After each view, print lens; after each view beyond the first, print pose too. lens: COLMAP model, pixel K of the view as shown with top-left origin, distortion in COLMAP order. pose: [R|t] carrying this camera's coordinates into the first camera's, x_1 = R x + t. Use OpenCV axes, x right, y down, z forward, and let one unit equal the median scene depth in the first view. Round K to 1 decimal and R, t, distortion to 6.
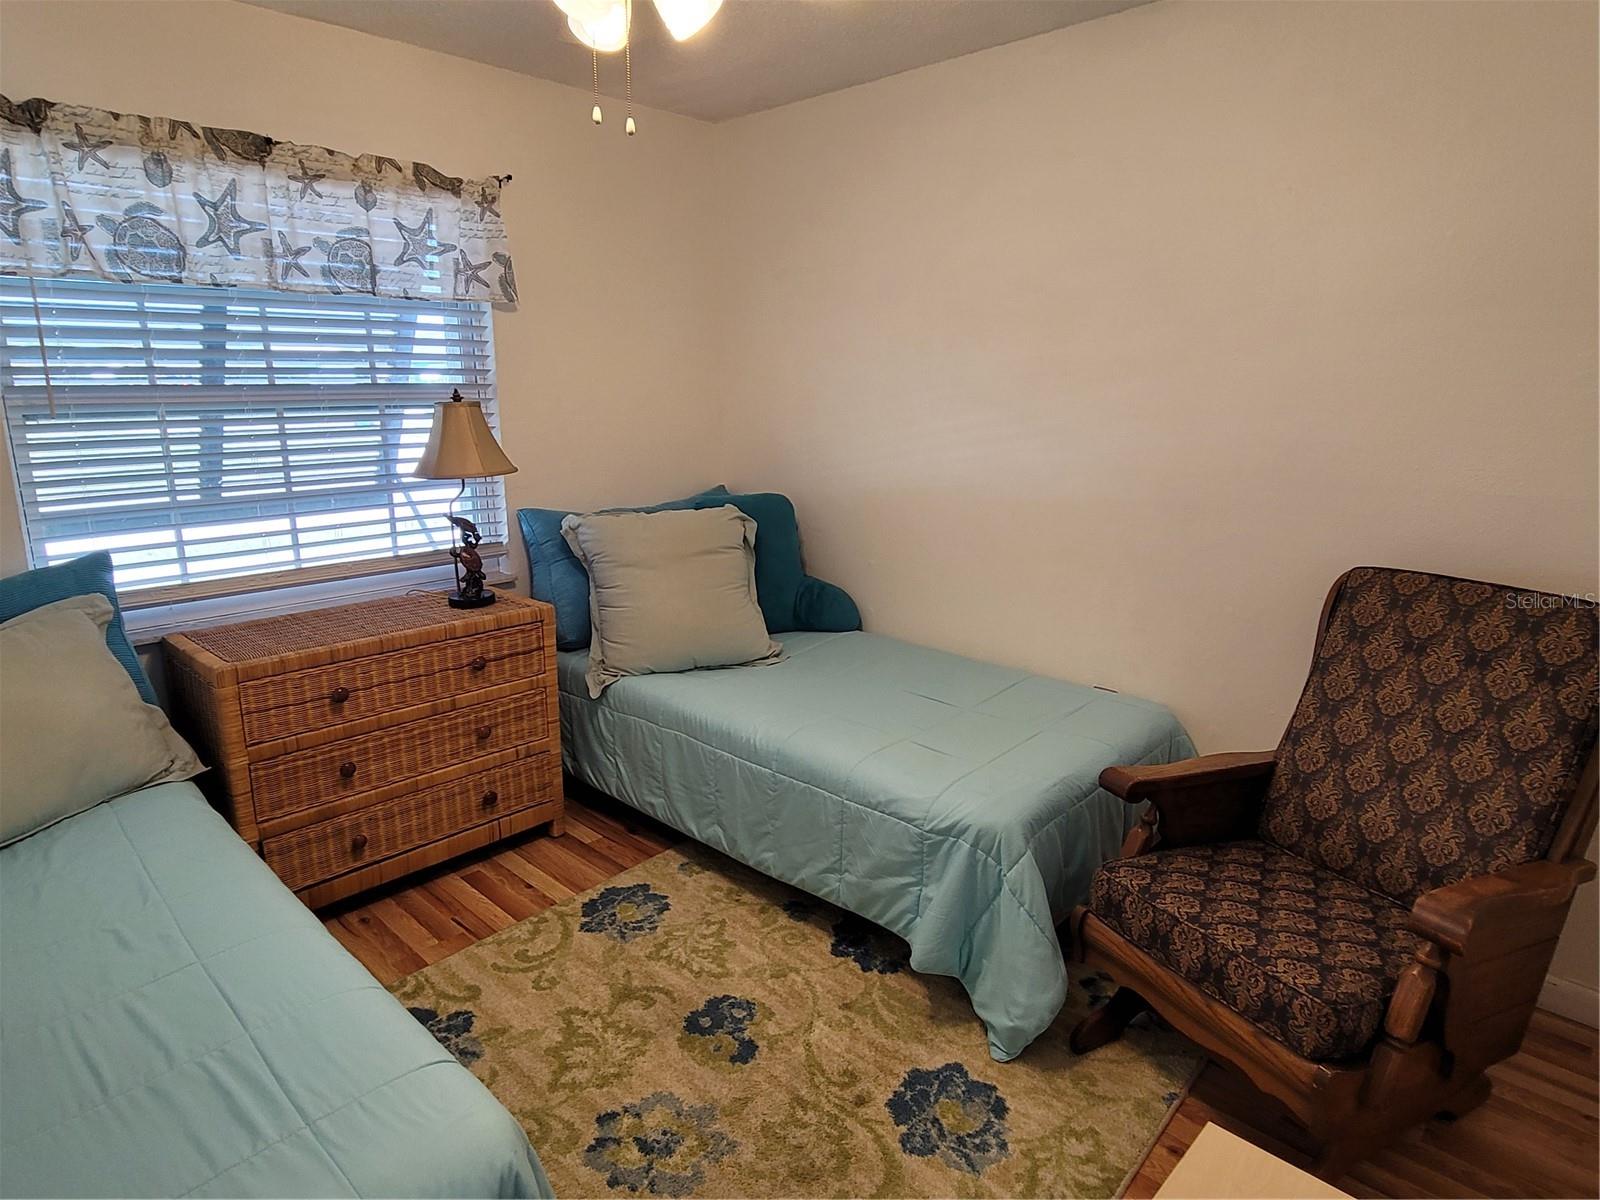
lens RADIAL K [[939.6, 0, 808.7], [0, 939.6, 595.4], [0, 0, 1]] dist [-0.003711, -0.000770]
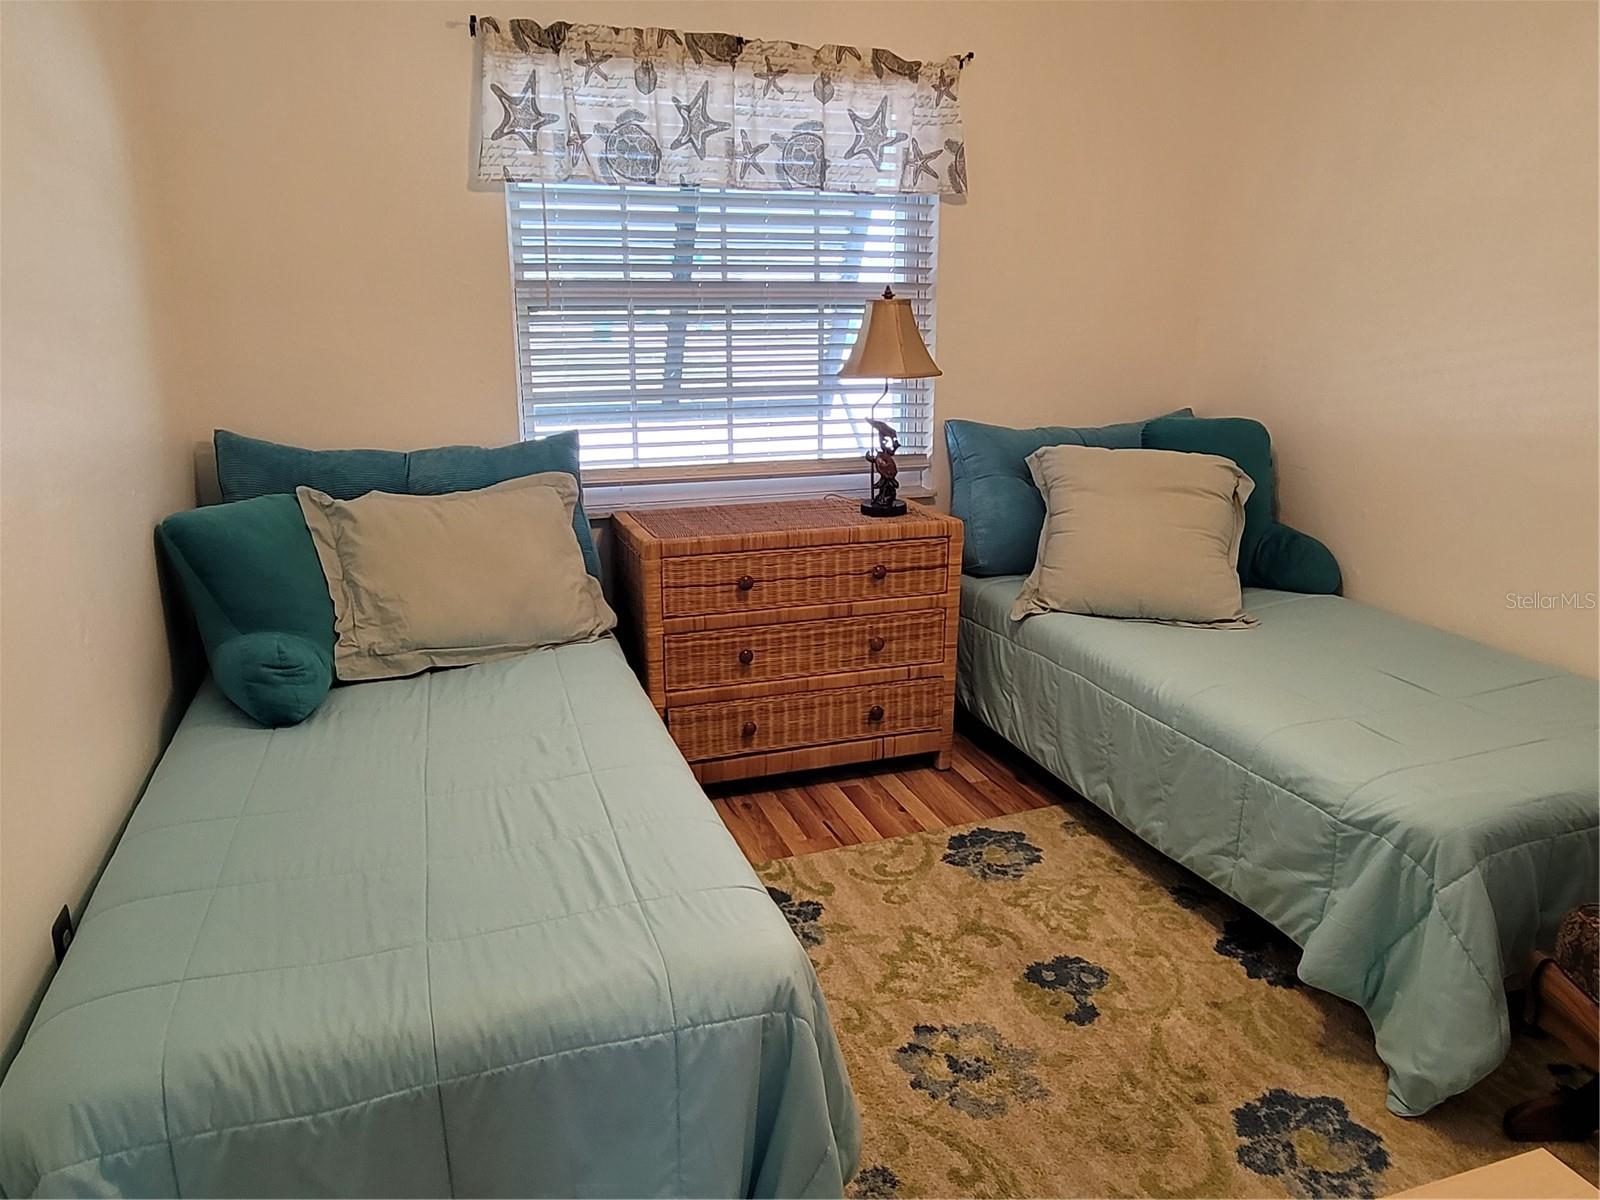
lens RADIAL K [[1111.7, 0, 805.5], [0, 1111.7, 600.1], [0, 0, 1]] dist [-0.005692, 0.002908]
pose [[0.889015, 0.119695, -0.441956, 0.102449], [-0.102878, 0.992764, 0.061926, 0.042828], [0.446171, -0.009585, 0.894897, -0.065211]]
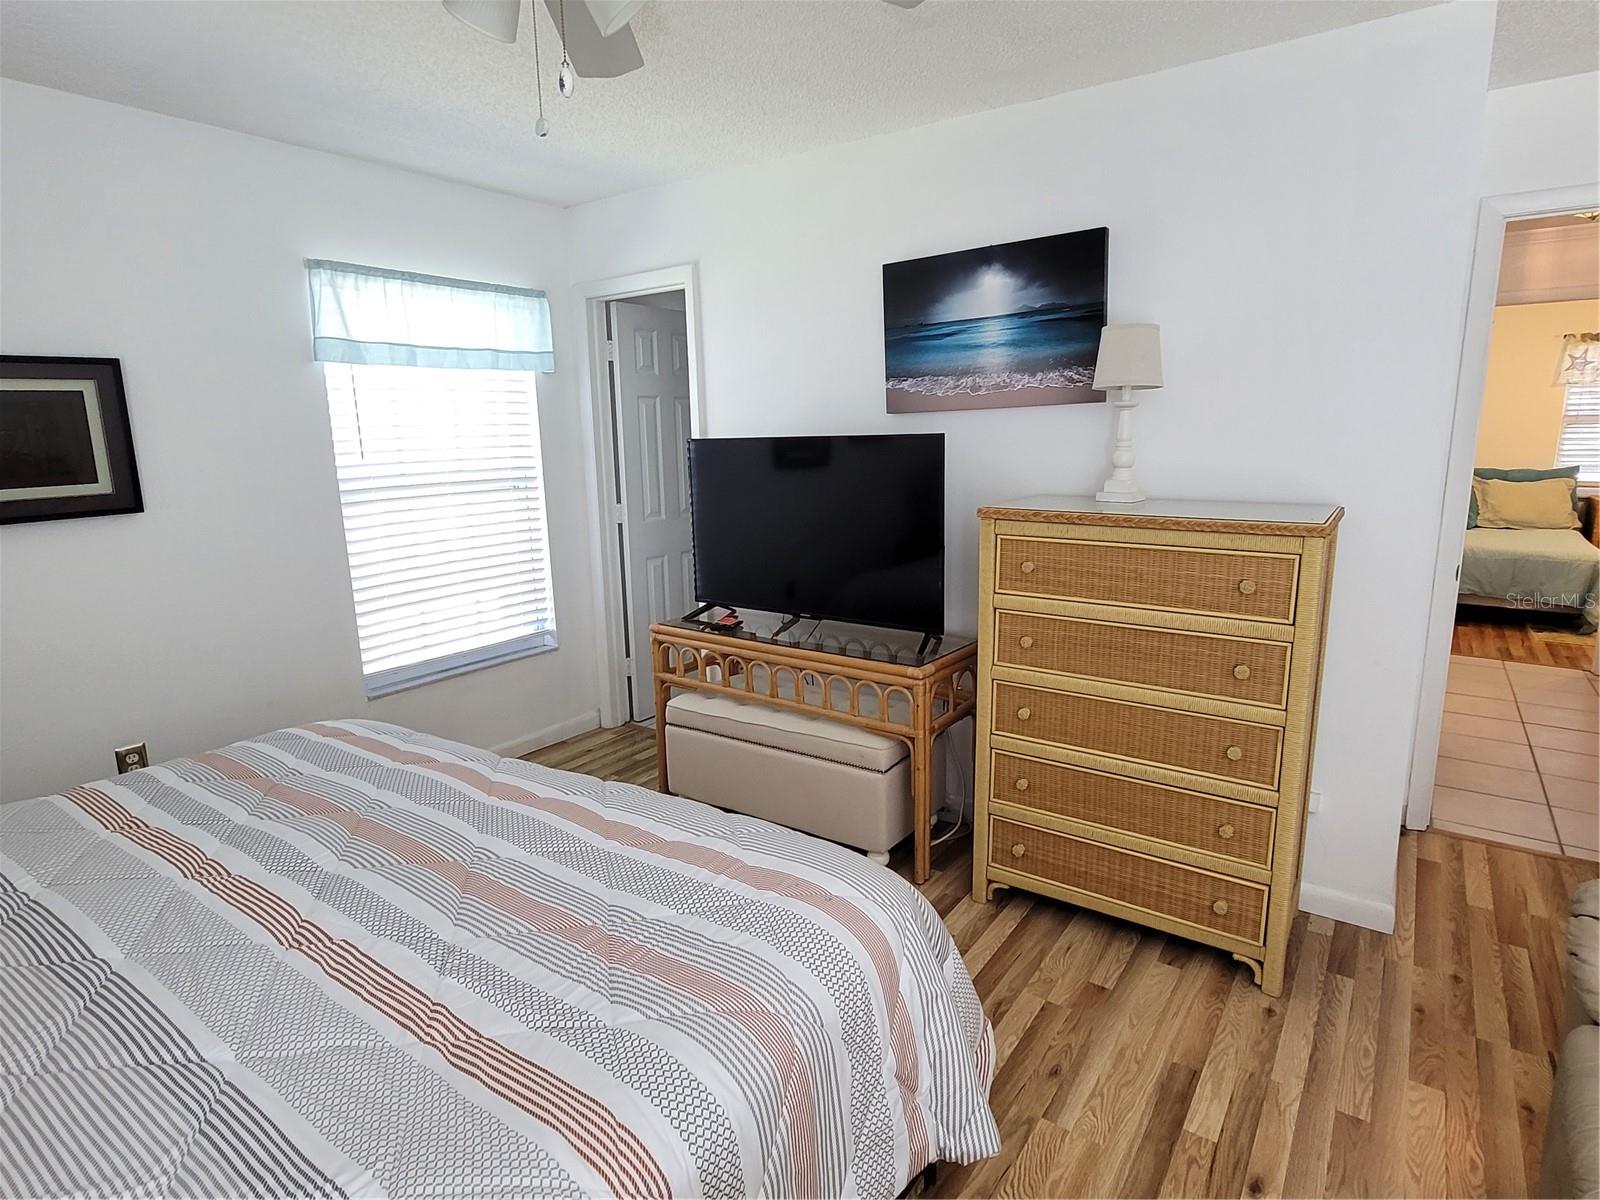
lens RADIAL K [[865.2, 0, 805.0], [0, 865.2, 594.9], [0, 0, 1]] dist [-0.001247, 0.000568]
pose [[0.142017, 0.187336, -0.971975, 1.827121], [-0.205925, 0.966036, 0.156104, 0.461574], [0.968208, 0.177985, 0.175771, -2.001021]]
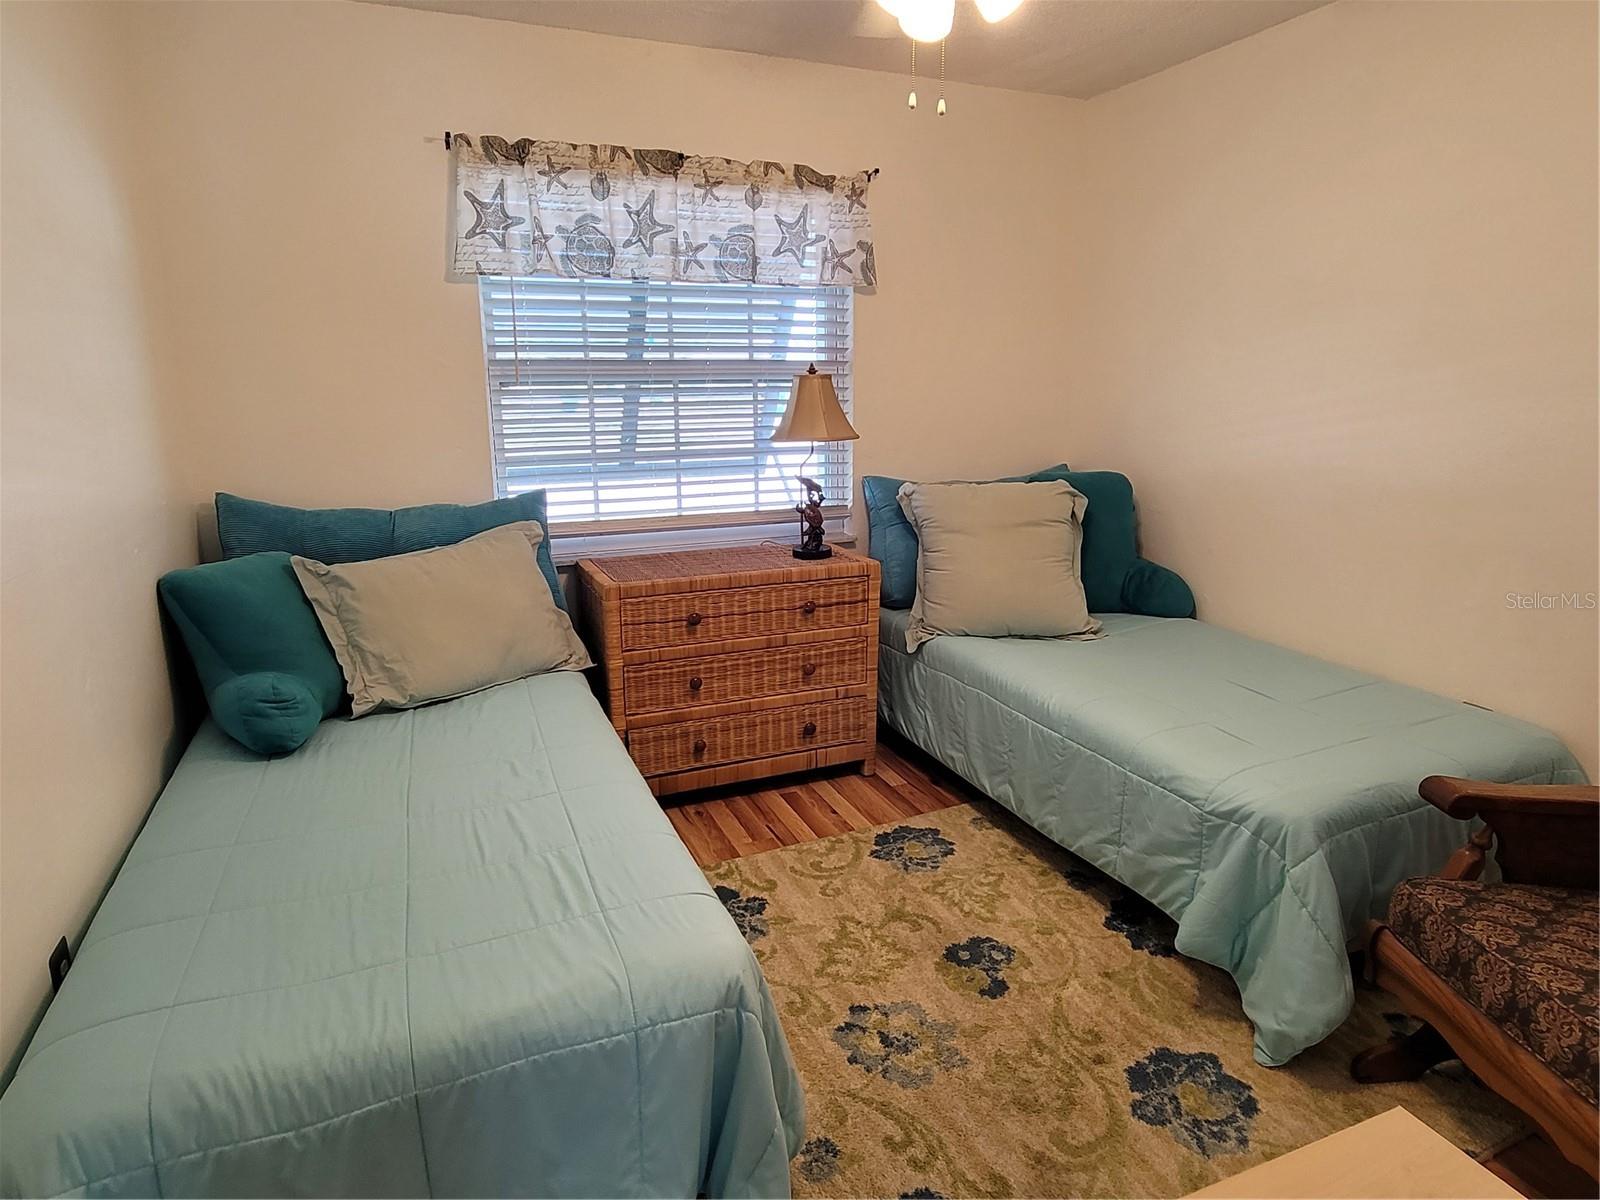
lens RADIAL K [[939.6, 0, 808.7], [0, 939.6, 595.4], [0, 0, 1]] dist [-0.003711, -0.000770]
pose [[0.918369, 0.086656, -0.386120, 0.091725], [-0.084715, 0.996161, 0.022075, 0.037853], [0.386550, 0.012437, 0.922184, -0.043179]]
